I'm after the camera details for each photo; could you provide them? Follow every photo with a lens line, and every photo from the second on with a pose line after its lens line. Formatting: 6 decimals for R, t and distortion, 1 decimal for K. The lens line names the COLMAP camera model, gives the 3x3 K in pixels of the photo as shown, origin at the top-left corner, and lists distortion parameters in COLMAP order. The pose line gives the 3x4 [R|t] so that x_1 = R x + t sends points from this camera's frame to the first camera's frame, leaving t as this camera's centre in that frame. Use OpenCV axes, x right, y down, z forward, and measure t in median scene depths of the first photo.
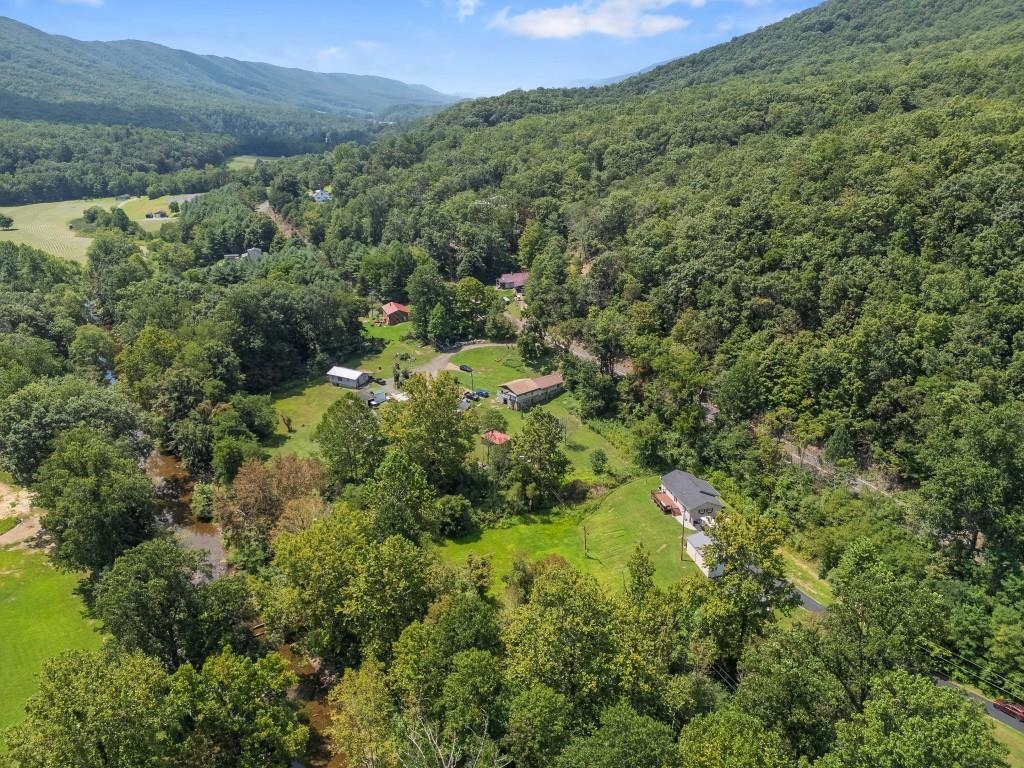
lens RADIAL K [[754.5, 0, 511.0], [0, 754.5, 388.0], [0, 0, 1]] dist [0.079296, -0.067727]
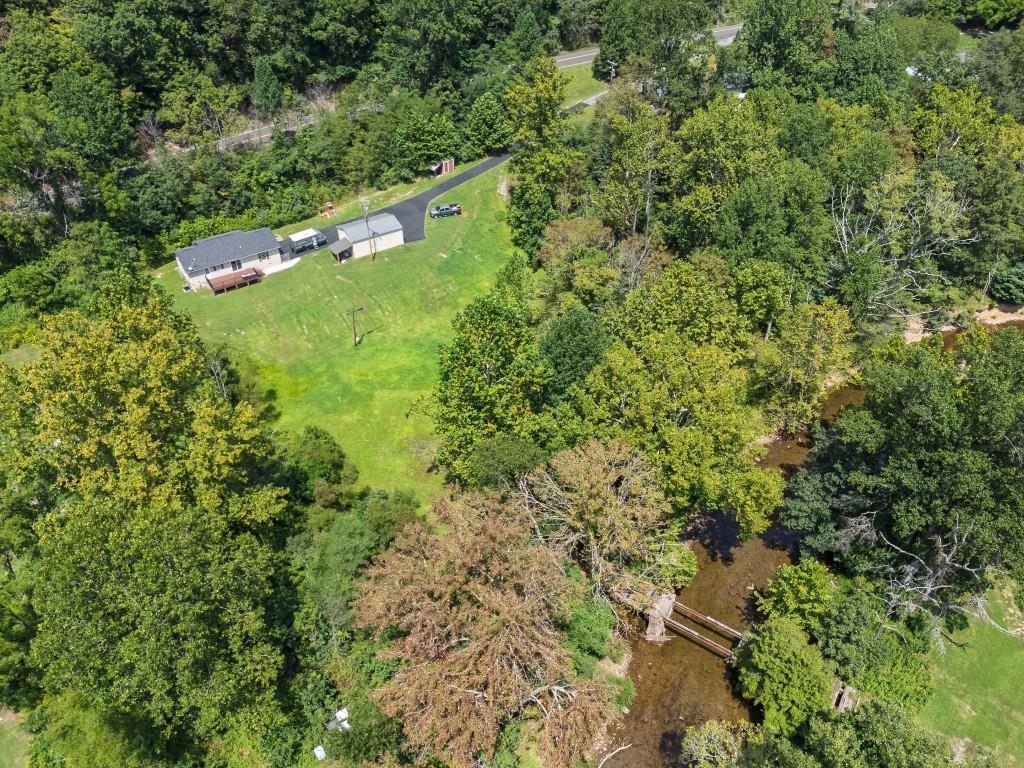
lens RADIAL K [[754.5, 0, 515.2], [0, 754.5, 379.4], [0, 0, 1]] dist [0.079296, -0.067727]
pose [[-0.341121, -0.580455, 0.739398, -0.401948], [0.341274, 0.656436, 0.672773, -0.153479], [-0.875882, 0.481834, -0.025830, 0.712813]]
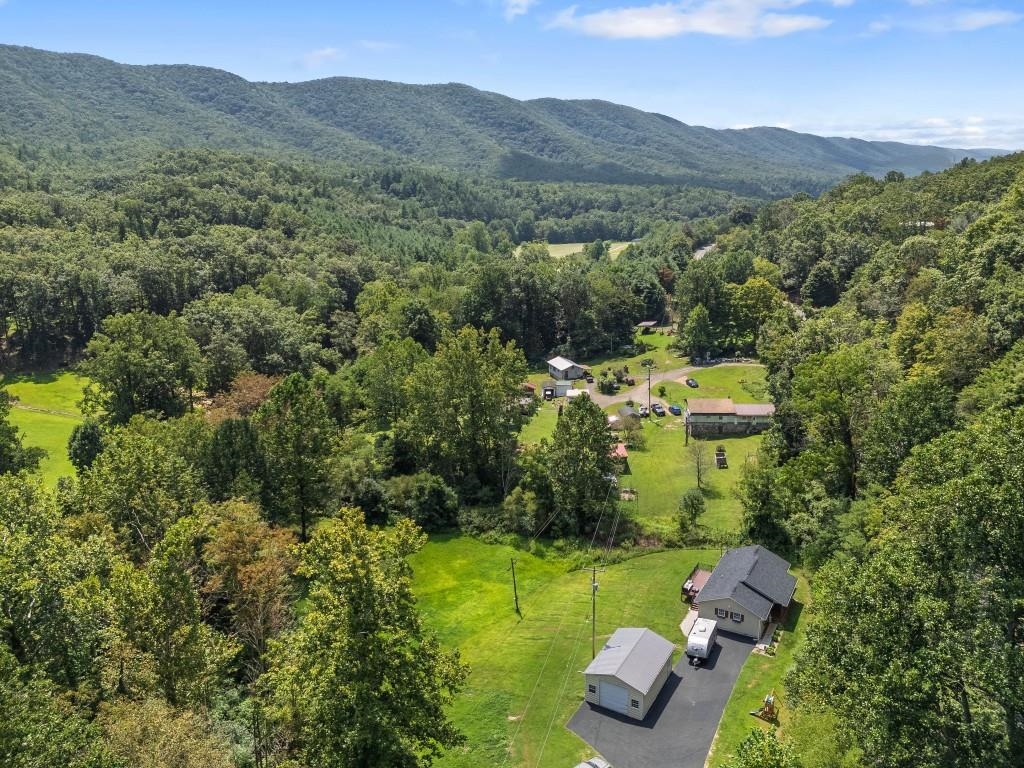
lens RADIAL K [[754.5, 0, 510.5], [0, 754.5, 383.6], [0, 0, 1]] dist [0.079296, -0.067727]
pose [[0.732325, 0.164283, -0.660841, 0.389350], [-0.233161, 0.972295, -0.016673, 0.037882], [0.639793, 0.166292, 0.750341, 0.378228]]
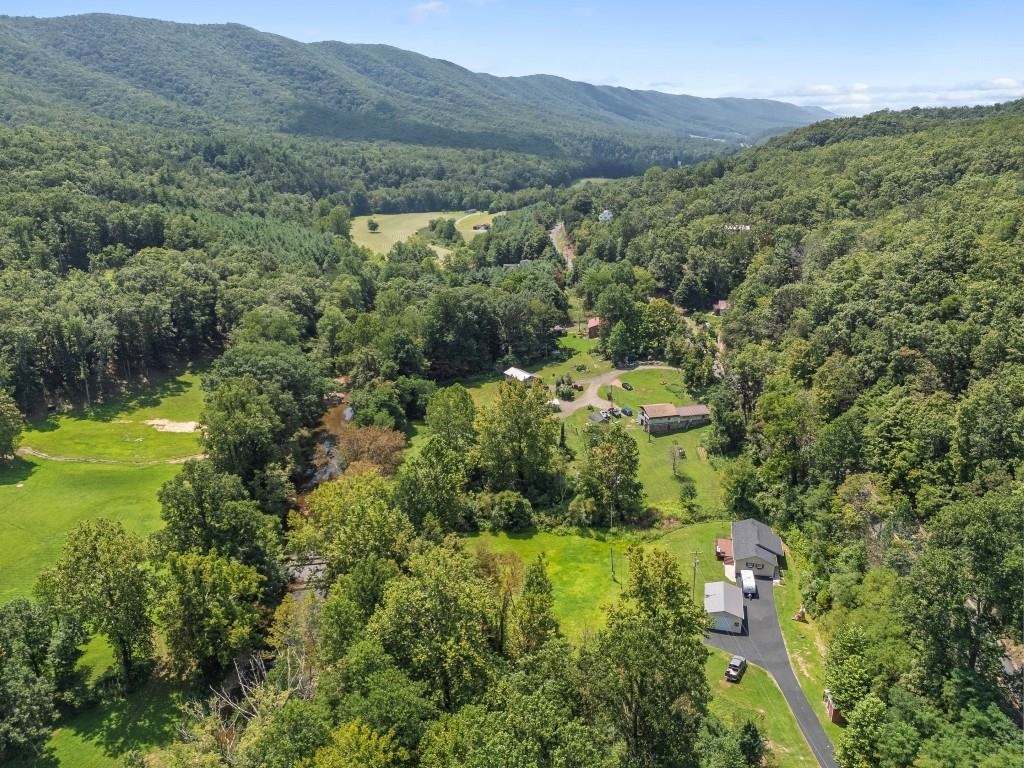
lens RADIAL K [[754.5, 0, 509.4], [0, 754.5, 384.9], [0, 0, 1]] dist [0.079296, -0.067727]
pose [[0.890118, 0.144522, -0.432208, 0.294227], [-0.158120, 0.987410, 0.004529, -0.009259], [0.427421, 0.064309, 0.901763, 0.022031]]
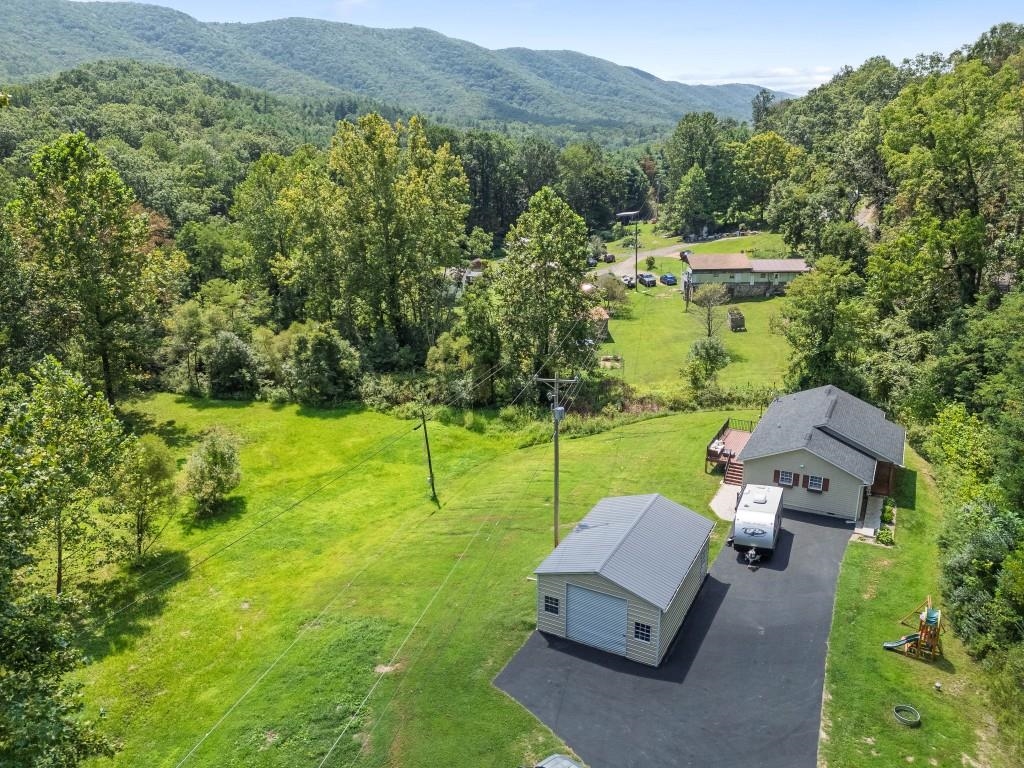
lens RADIAL K [[754.5, 0, 510.7], [0, 754.5, 382.7], [0, 0, 1]] dist [0.079296, -0.067727]
pose [[0.757005, 0.186602, -0.626197, 0.287838], [-0.226353, 0.973904, 0.016579, 0.118502], [0.612950, 0.129191, 0.779488, 0.562994]]
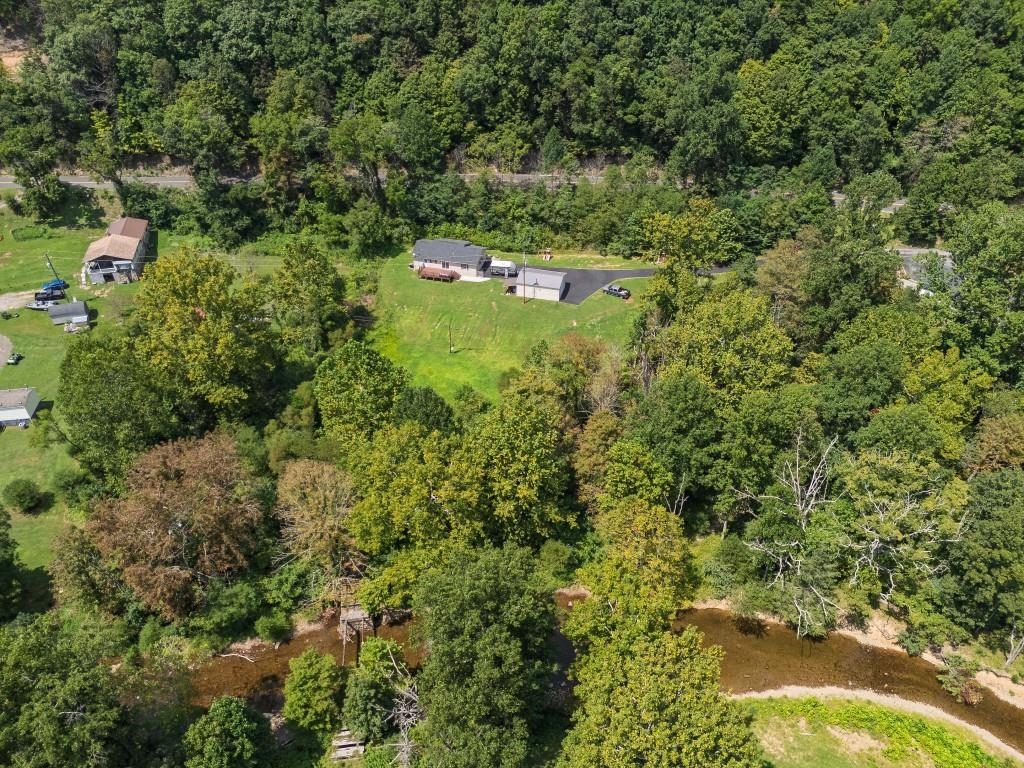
lens RADIAL K [[754.5, 0, 509.9], [0, 754.5, 382.8], [0, 0, 1]] dist [0.079296, -0.067727]
pose [[0.479810, -0.540345, 0.691238, -0.423458], [0.313327, 0.841427, 0.440259, -0.109836], [-0.819518, 0.005343, 0.573029, 0.317981]]
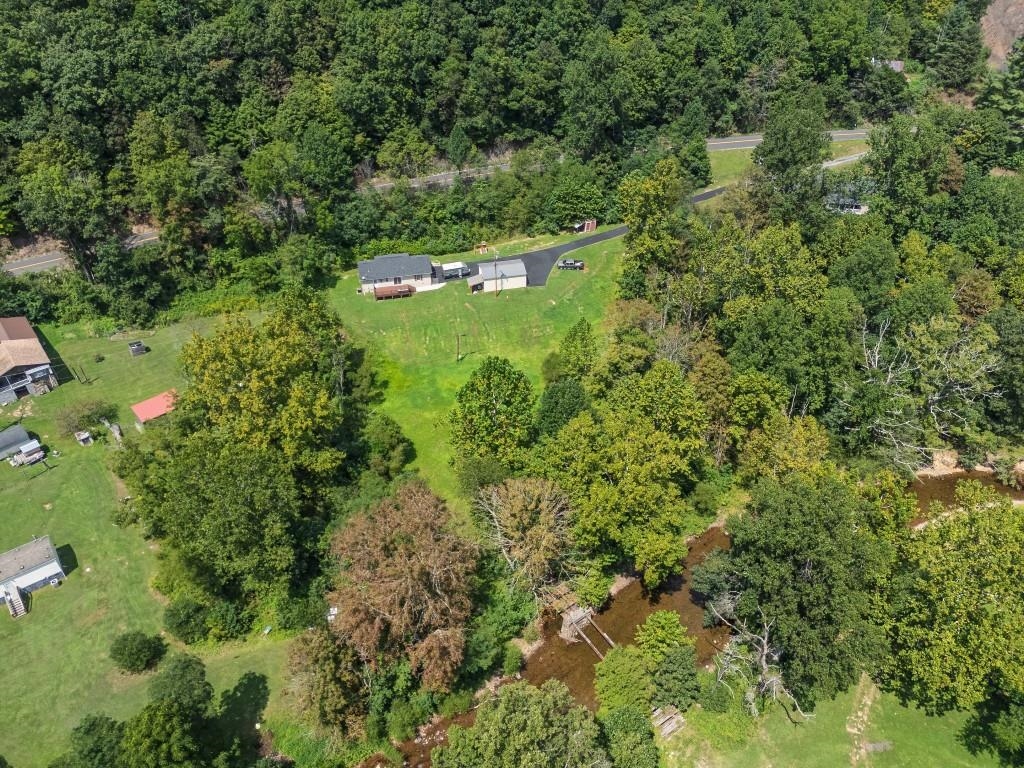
lens RADIAL K [[754.5, 0, 514.4], [0, 754.5, 381.7], [0, 0, 1]] dist [0.079296, -0.067727]
pose [[0.028227, -0.618820, 0.785025, -0.511245], [0.361993, 0.738361, 0.569020, -0.210212], [-0.931753, 0.268112, 0.244850, 0.565107]]
